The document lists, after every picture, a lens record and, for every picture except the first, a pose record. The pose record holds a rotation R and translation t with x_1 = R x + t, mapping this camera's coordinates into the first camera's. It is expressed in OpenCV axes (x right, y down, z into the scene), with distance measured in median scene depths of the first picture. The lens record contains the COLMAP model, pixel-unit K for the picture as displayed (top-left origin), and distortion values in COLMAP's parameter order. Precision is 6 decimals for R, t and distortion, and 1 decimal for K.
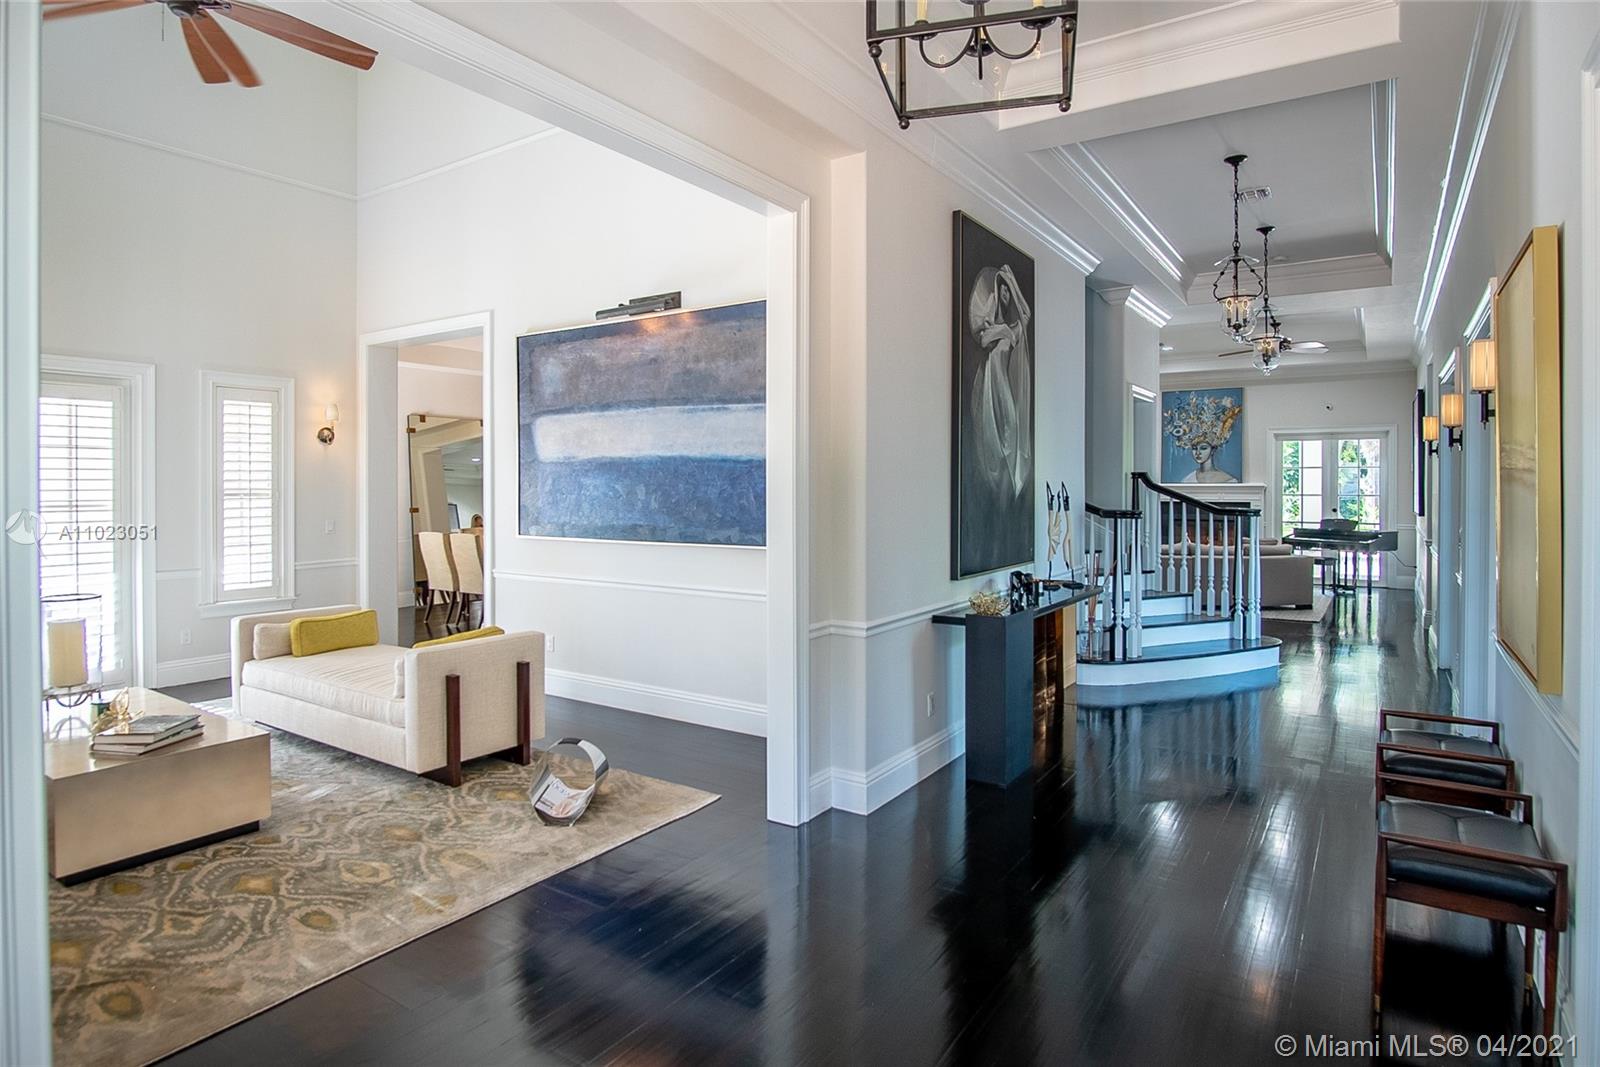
lens RADIAL K [[877.4, 0, 797.4], [0, 877.4, 521.7], [0, 0, 1]] dist [-0.025185, 0.007654]
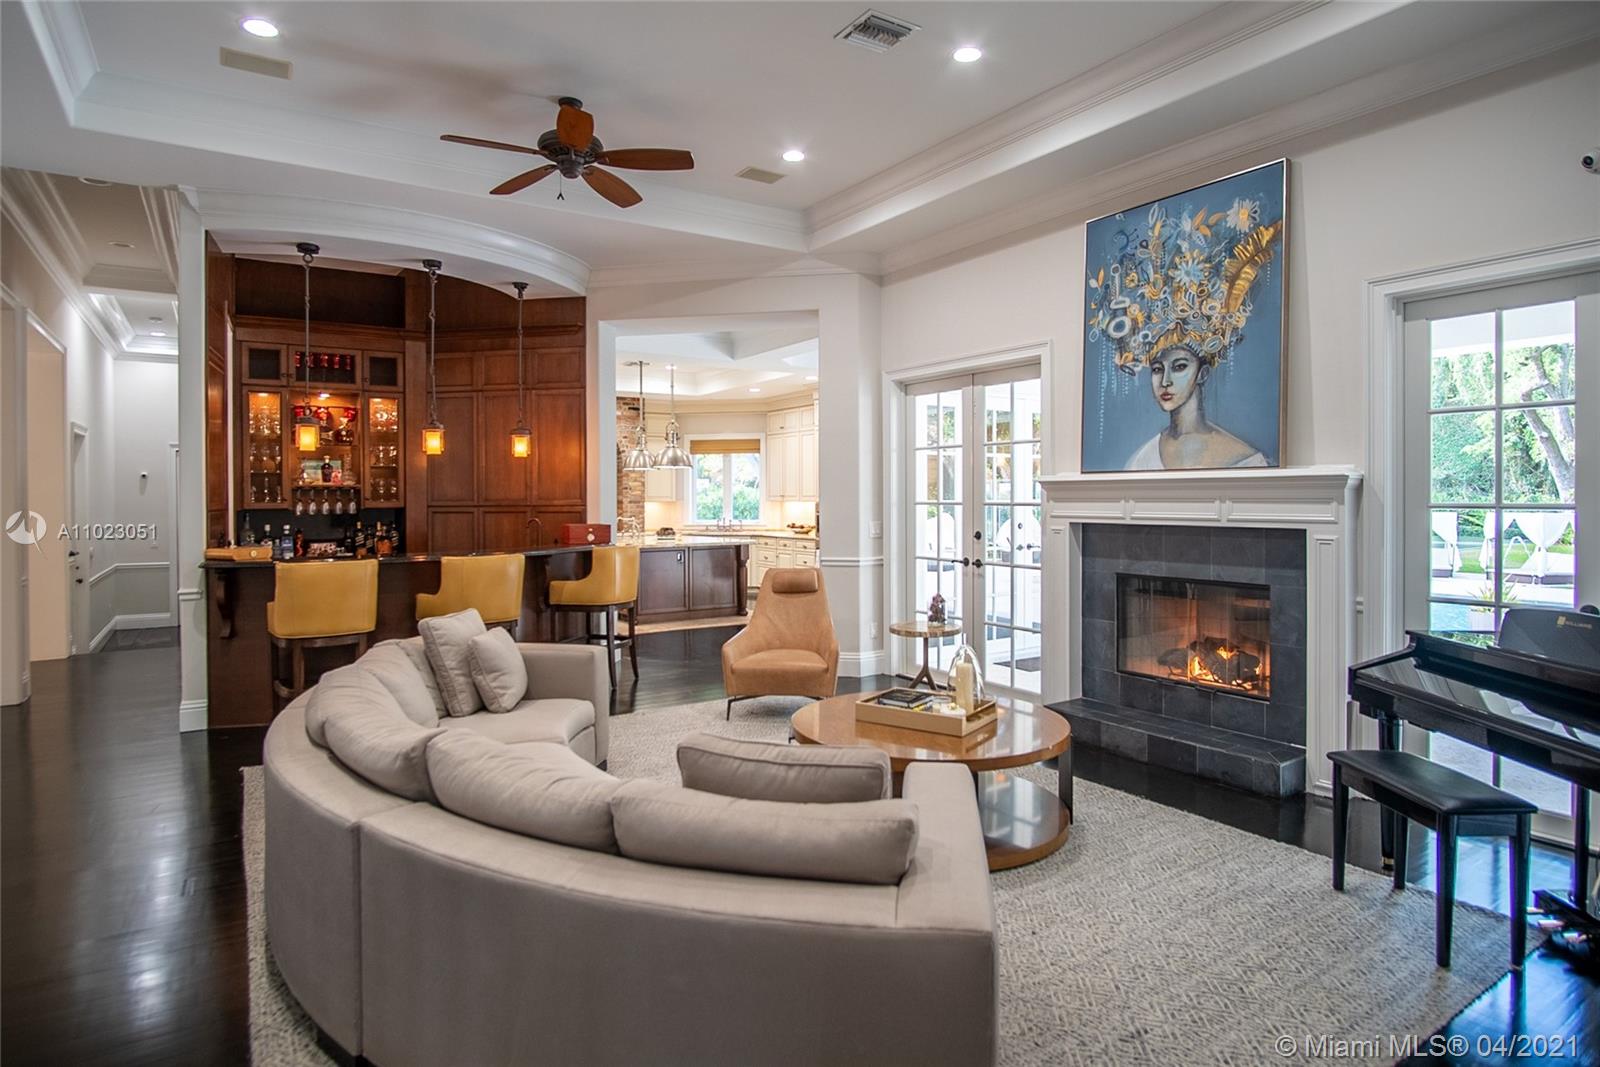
lens RADIAL K [[877.4, 0, 801.1], [0, 877.4, 523.1], [0, 0, 1]] dist [-0.025185, 0.007654]
pose [[0.920508, 0.005463, -0.390685, 0.465530], [-0.004642, 0.999985, 0.003046, -0.024206], [0.390696, -0.000990, 0.920519, 0.636451]]
